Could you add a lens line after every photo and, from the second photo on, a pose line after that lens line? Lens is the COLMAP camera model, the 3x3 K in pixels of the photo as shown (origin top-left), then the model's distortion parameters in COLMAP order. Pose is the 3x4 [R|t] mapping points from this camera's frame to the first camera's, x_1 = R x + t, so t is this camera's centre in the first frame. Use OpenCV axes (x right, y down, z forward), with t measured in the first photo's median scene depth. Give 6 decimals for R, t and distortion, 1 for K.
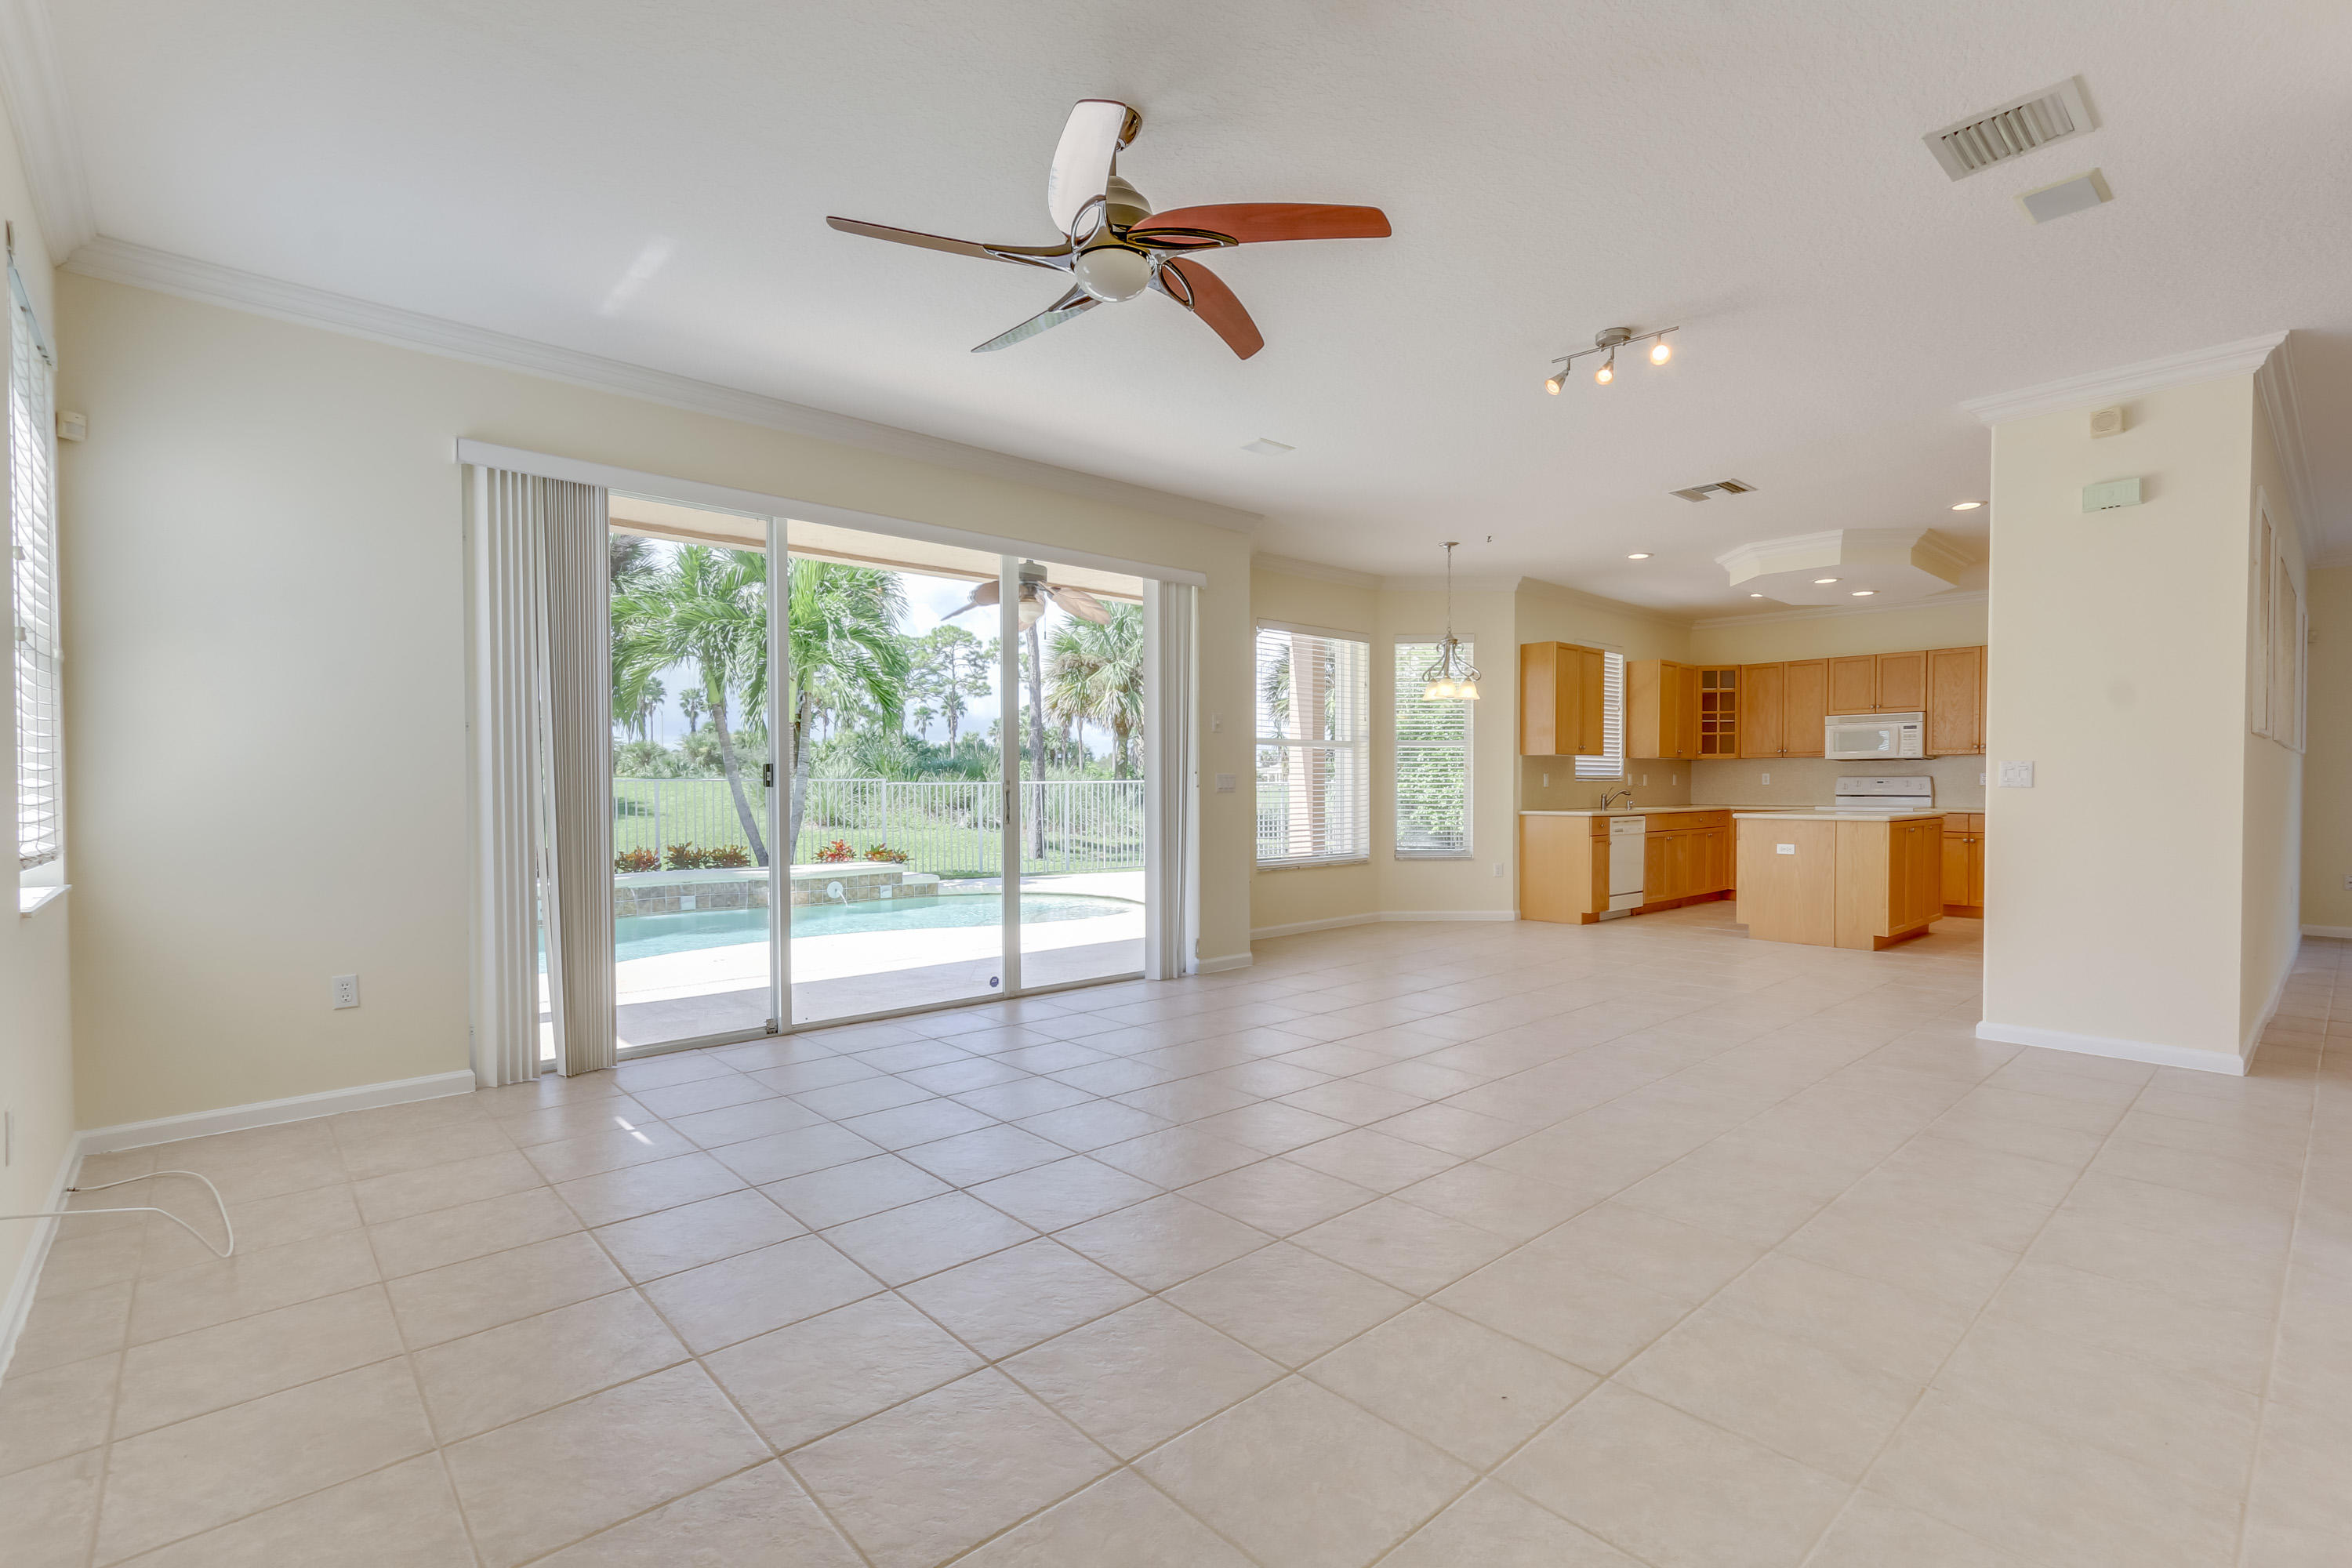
lens RADIAL K [[1065.8, 0, 1175.5], [0, 1065.8, 801.0], [0, 0, 1]] dist [0.001301, 0.003117]
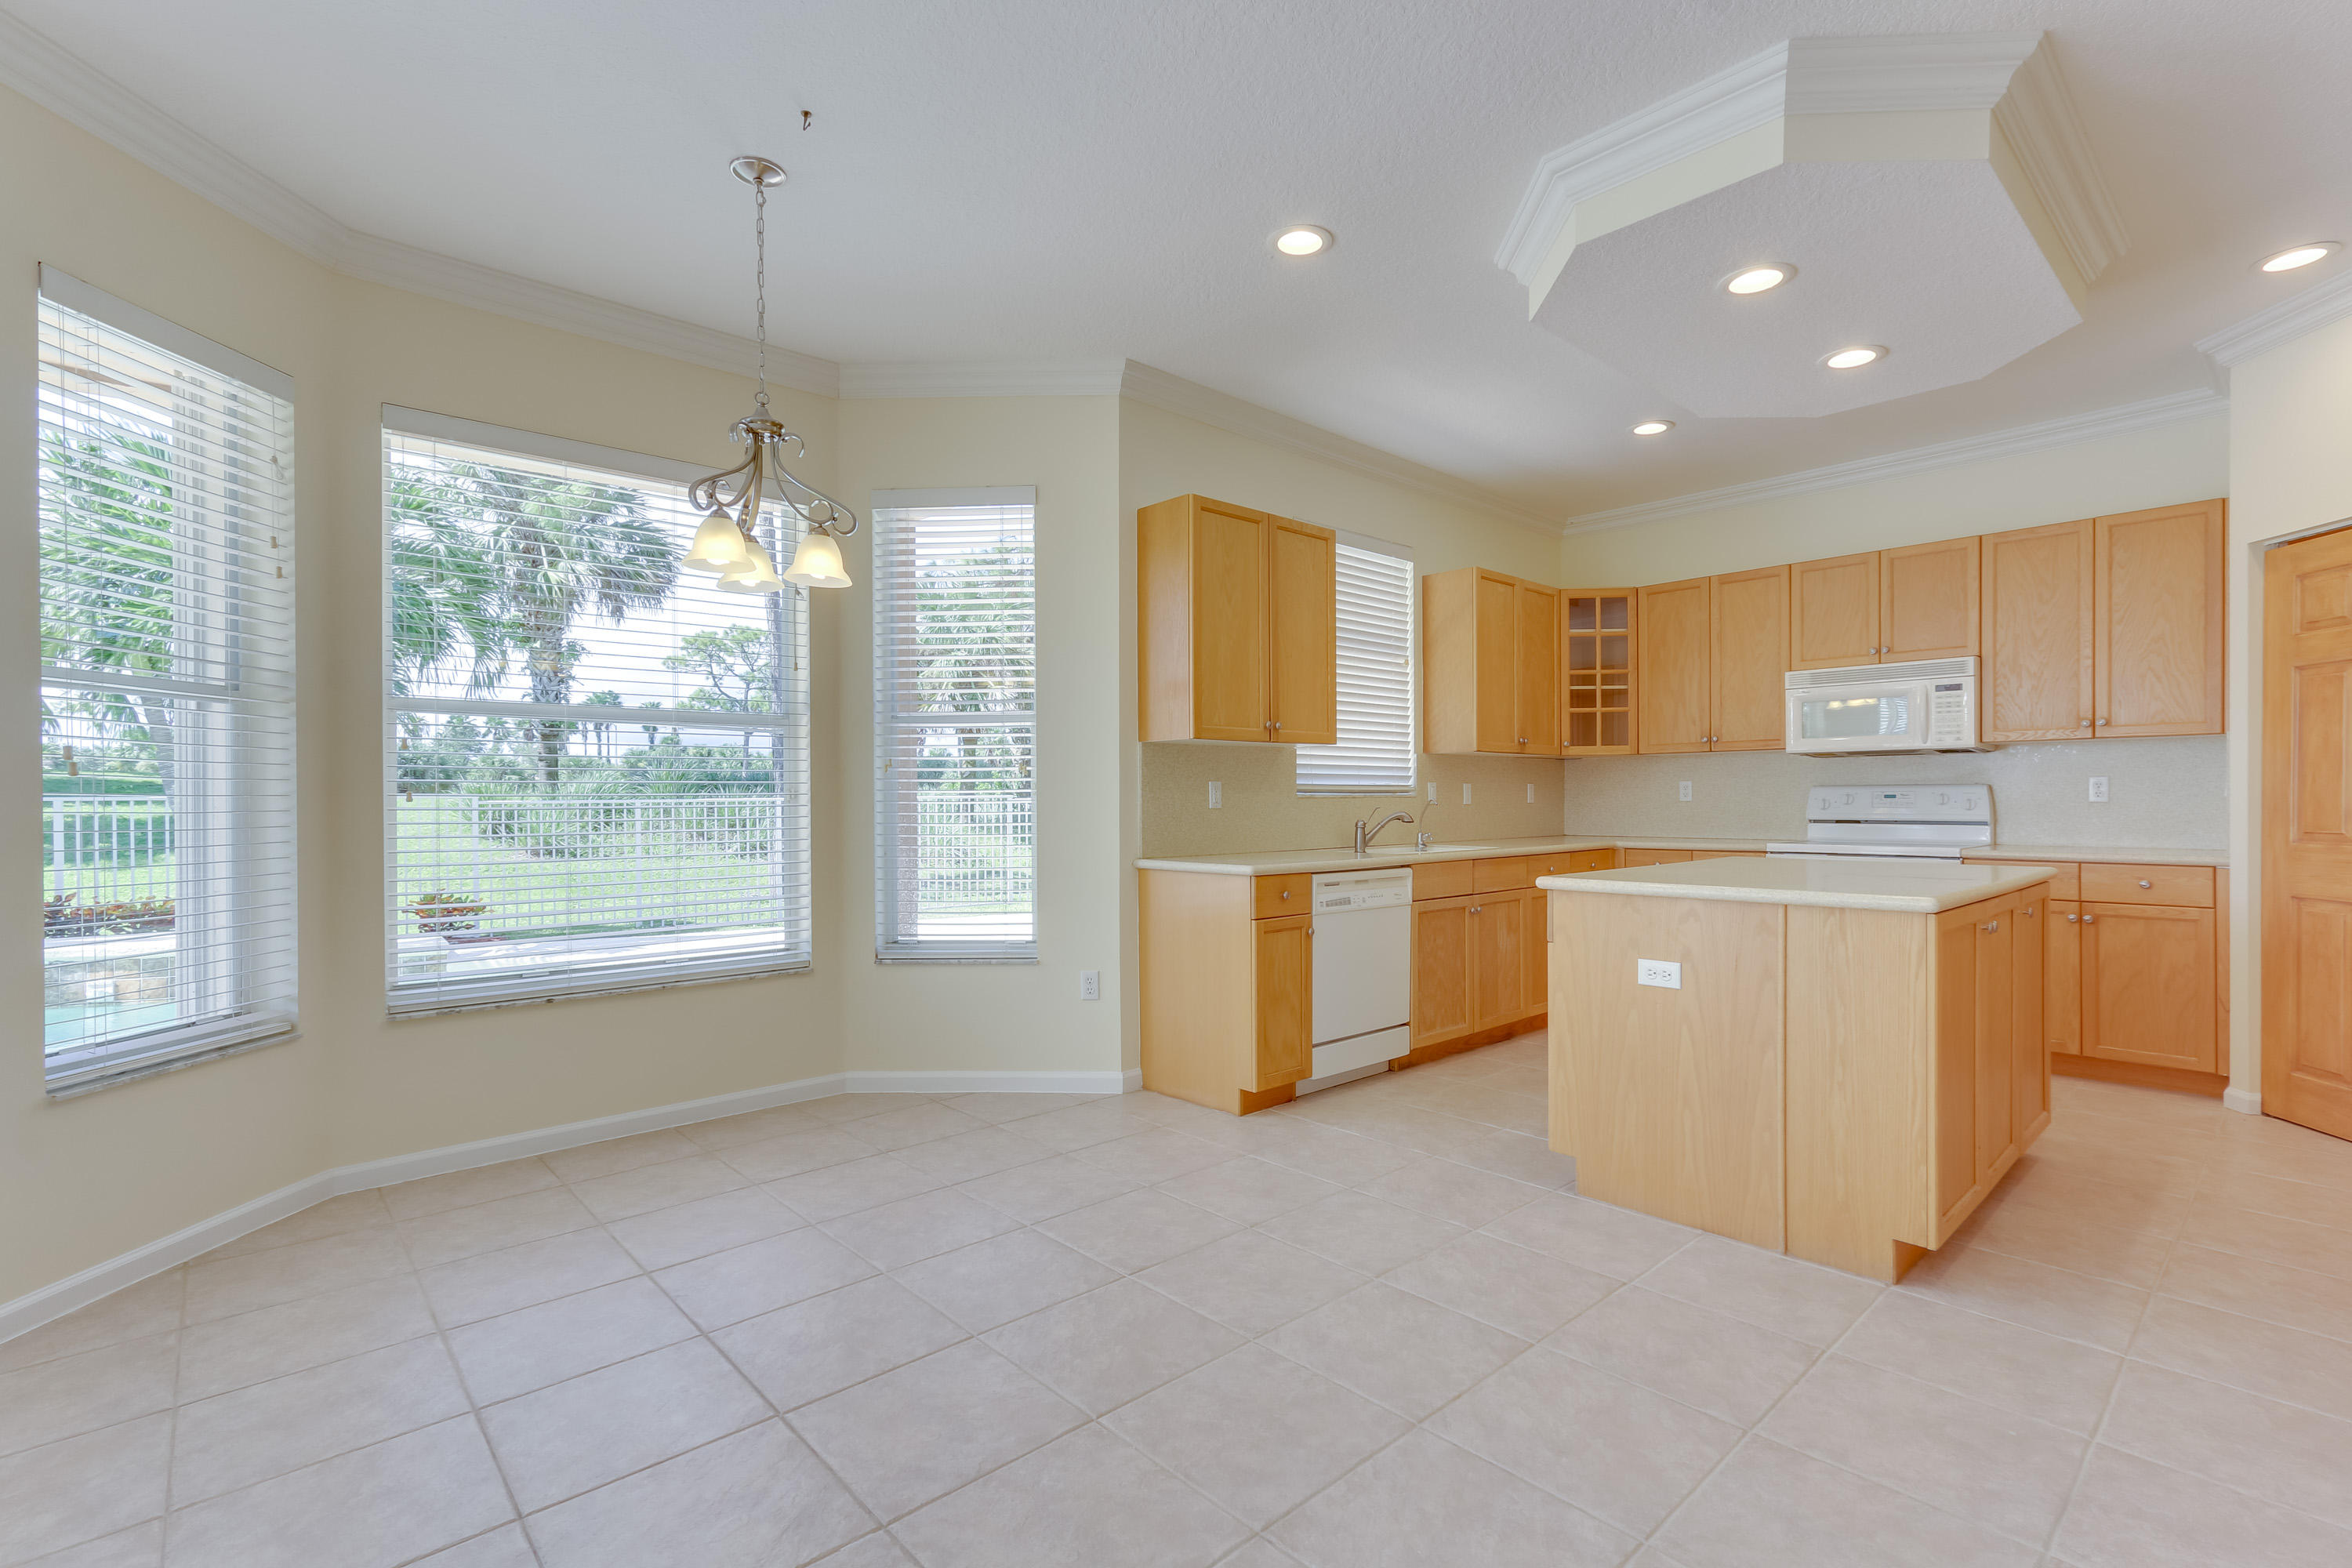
lens RADIAL K [[1065.8, 0, 1182.1], [0, 1065.8, 795.7], [0, 0, 1]] dist [0.001301, 0.003117]
pose [[0.999964, -0.003069, 0.007883, 0.318348], [0.003218, 0.999815, -0.018953, -0.009338], [-0.007823, 0.018977, 0.999789, 0.494318]]
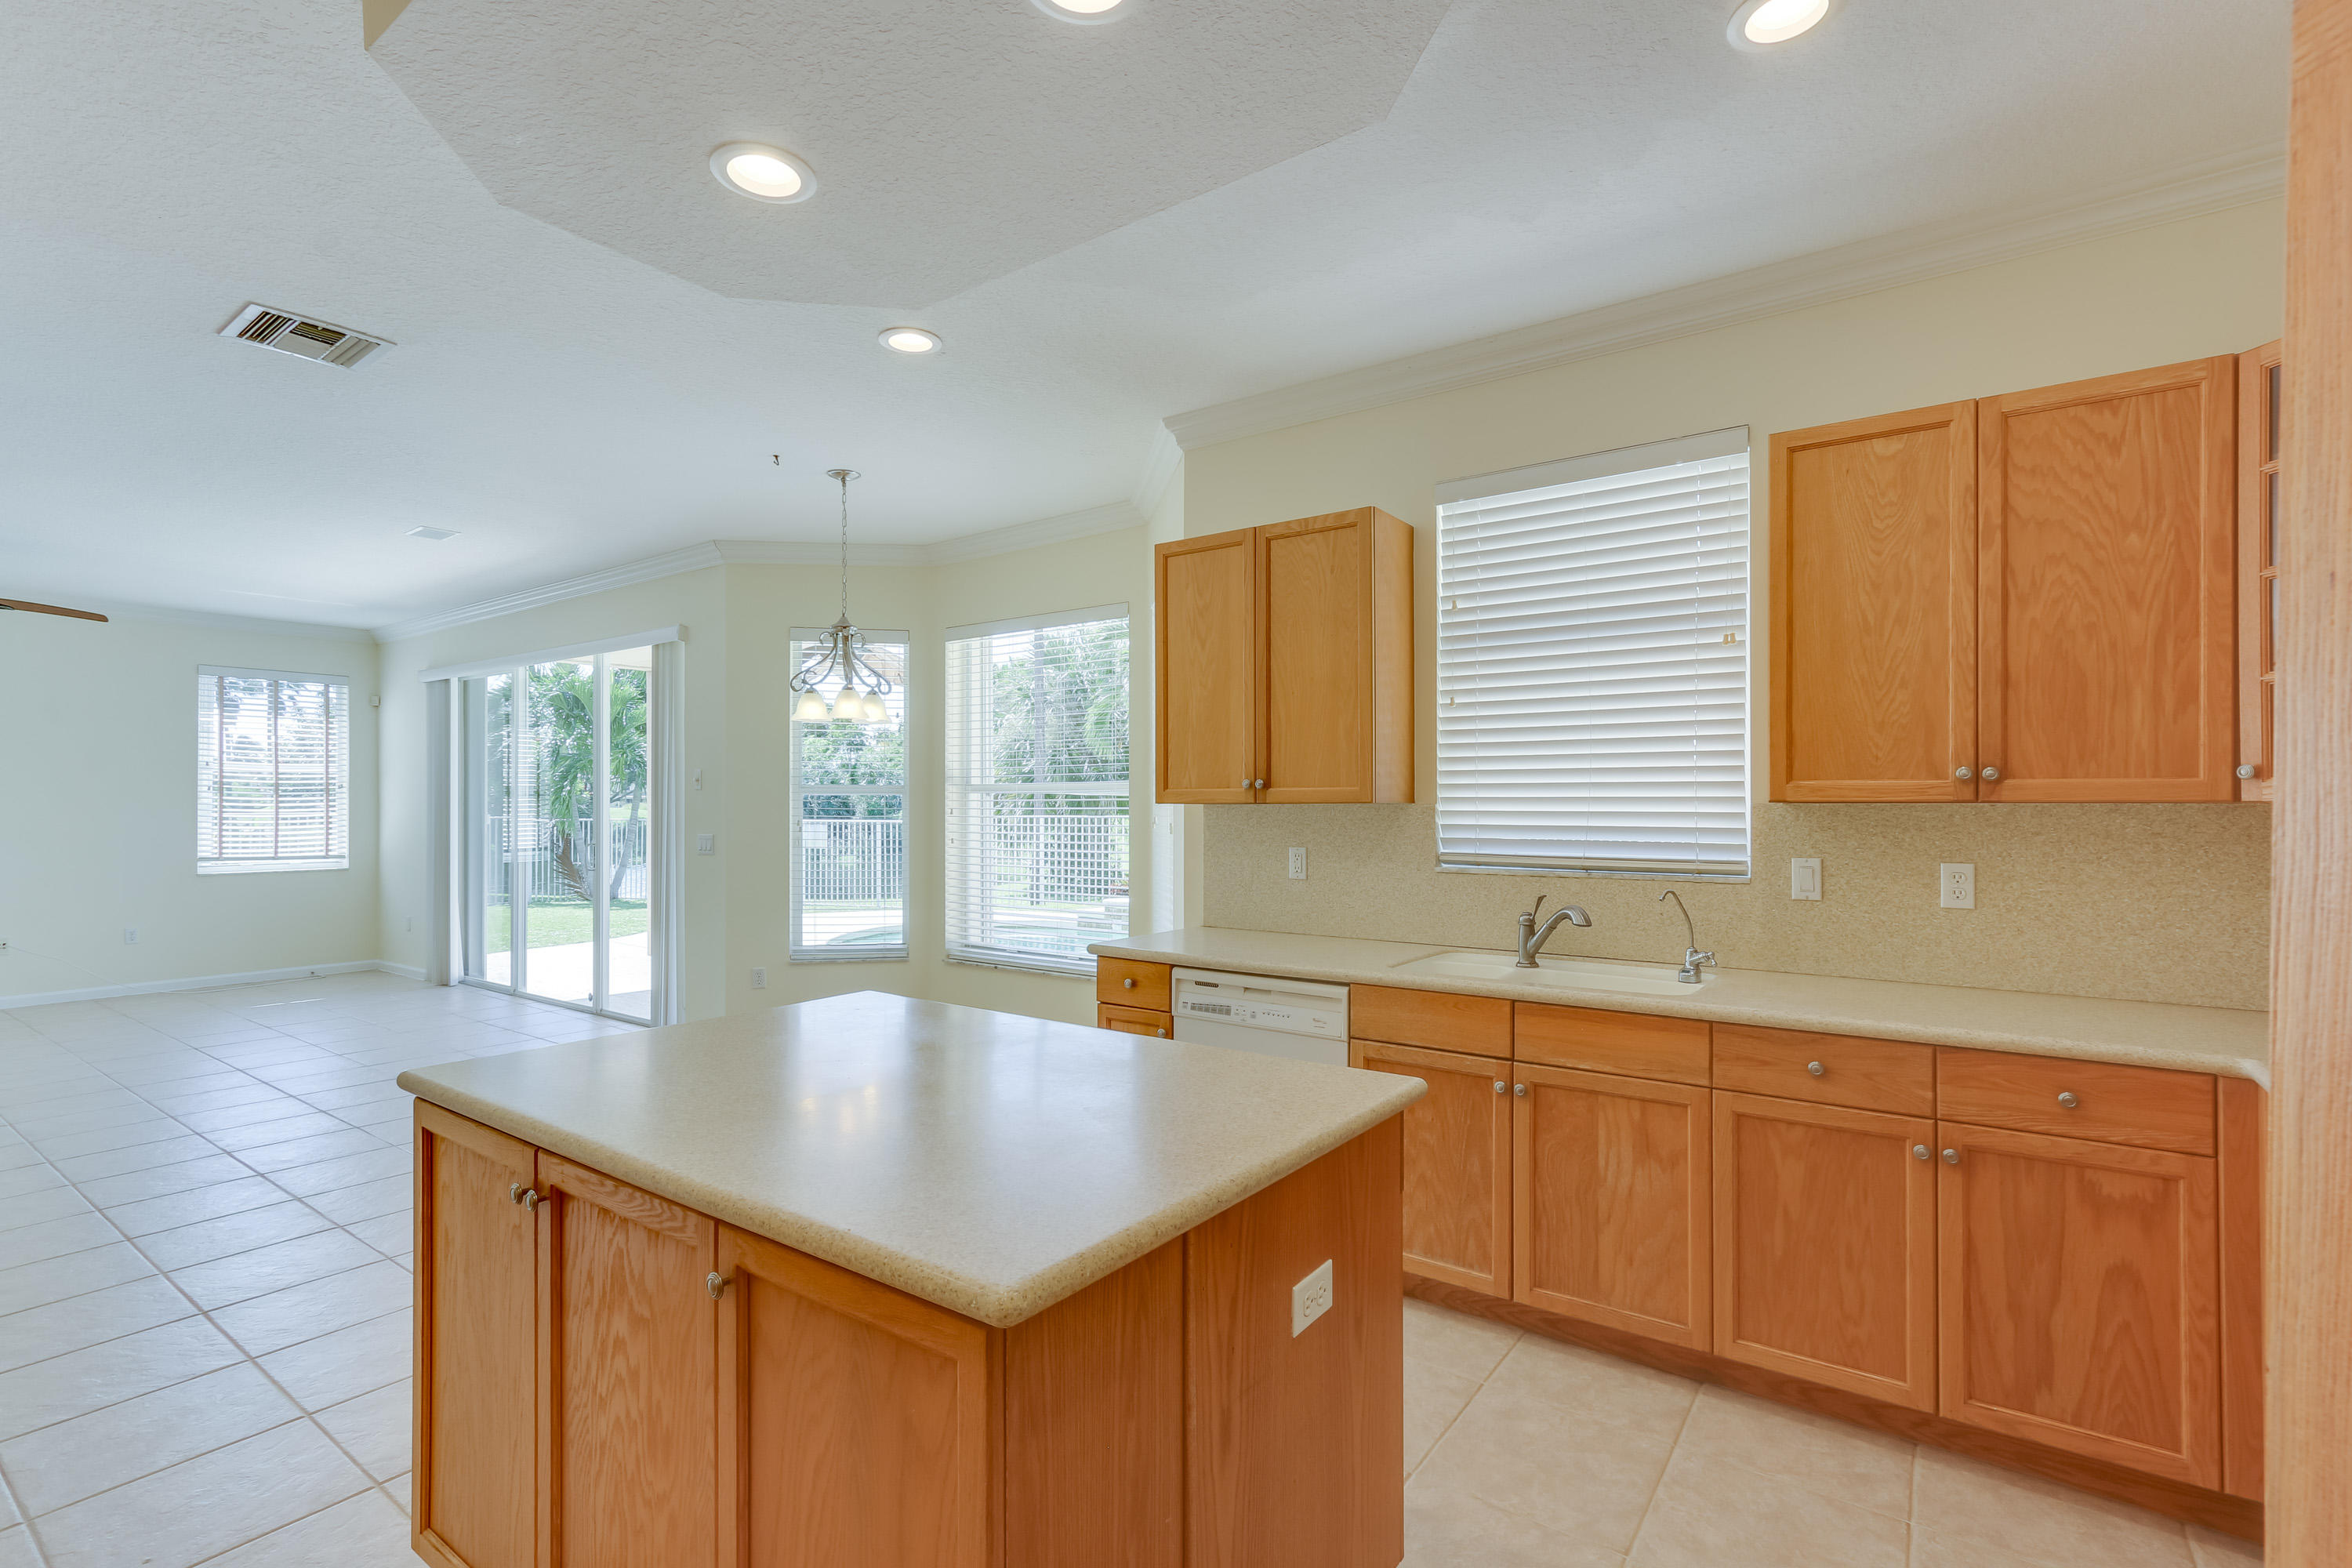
lens RADIAL K [[1065.8, 0, 1178.8], [0, 1065.8, 783.0], [0, 0, 1]] dist [0.001301, 0.003117]
pose [[0.212176, -0.018844, -0.977050, 0.720278], [-0.020087, 0.999519, -0.023639, -0.038308], [0.977025, 0.024642, 0.211696, 0.842397]]
